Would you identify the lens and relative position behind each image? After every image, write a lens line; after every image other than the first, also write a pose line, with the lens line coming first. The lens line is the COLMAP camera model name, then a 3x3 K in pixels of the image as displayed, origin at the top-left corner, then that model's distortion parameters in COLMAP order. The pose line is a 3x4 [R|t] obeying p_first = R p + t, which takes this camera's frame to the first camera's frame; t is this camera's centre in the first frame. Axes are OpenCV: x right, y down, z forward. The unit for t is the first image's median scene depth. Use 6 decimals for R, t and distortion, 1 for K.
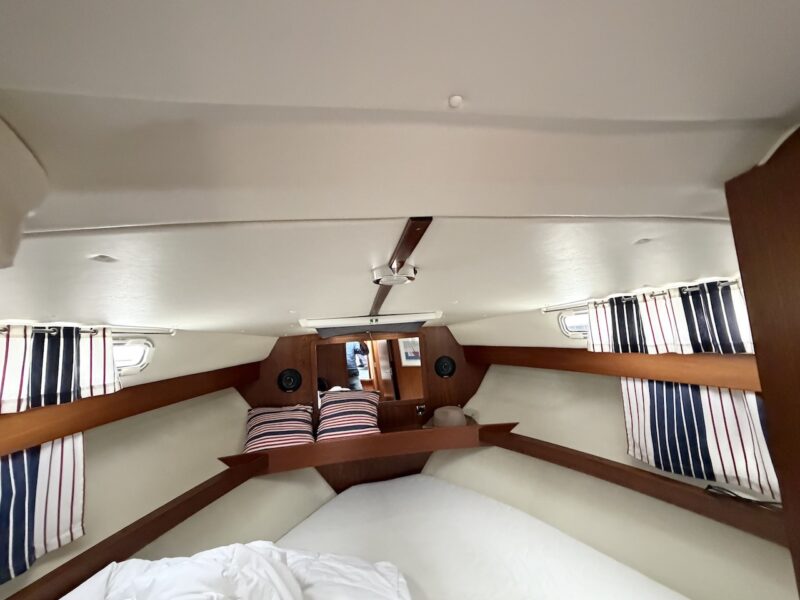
lens RADIAL K [[315.5, 0, 398.9], [0, 315.5, 301.3], [0, 0, 1]] dist [-0.002200, 0.000356]
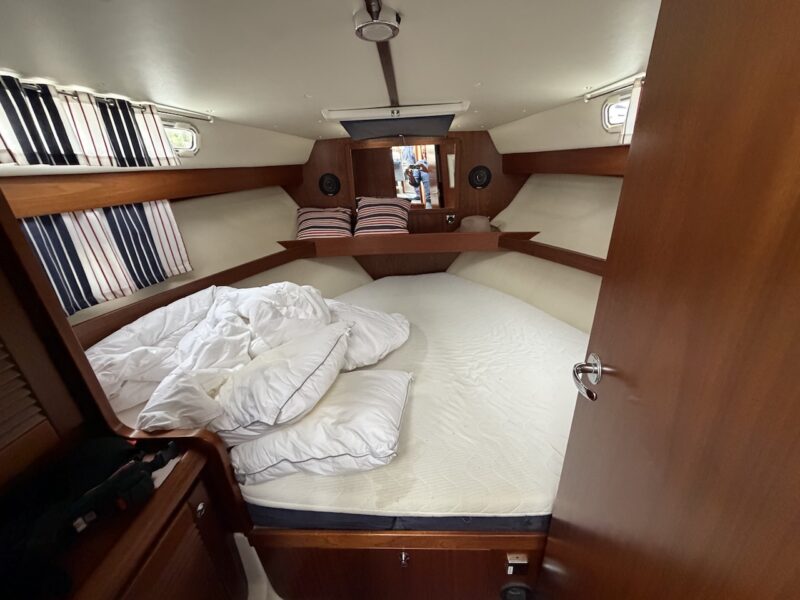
lens RADIAL K [[315.5, 0, 398.8], [0, 315.5, 298.9], [0, 0, 1]] dist [-0.002200, 0.000356]
pose [[0.981334, 0.091577, -0.169105, 0.134606], [0.001967, 0.874513, 0.484999, 0.083880], [0.192299, -0.476279, 0.858009, -0.096106]]
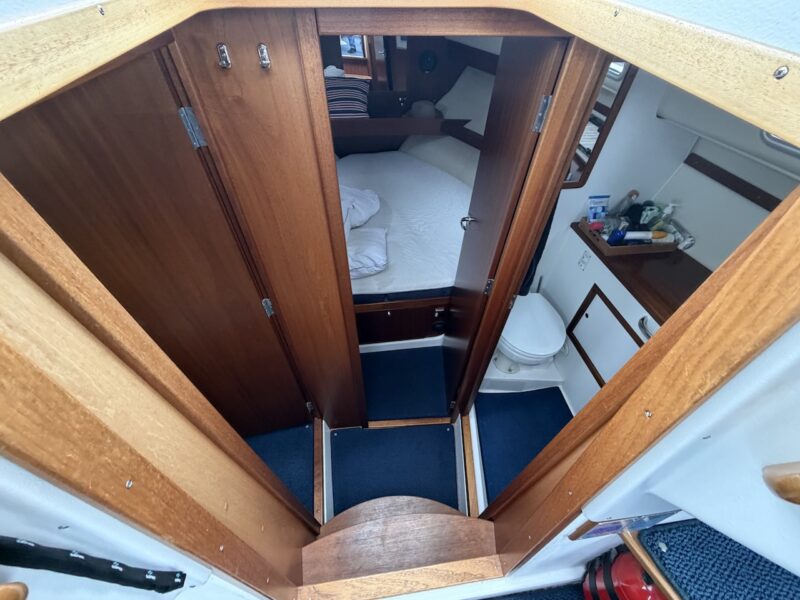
lens RADIAL K [[315.5, 0, 396.5], [0, 315.5, 300.1], [0, 0, 1]] dist [-0.002200, 0.000356]
pose [[0.996405, 0.074476, 0.040380, 0.070229], [-0.077357, 0.605485, 0.792088, -0.218358], [0.034542, -0.792364, 0.609070, -0.505087]]
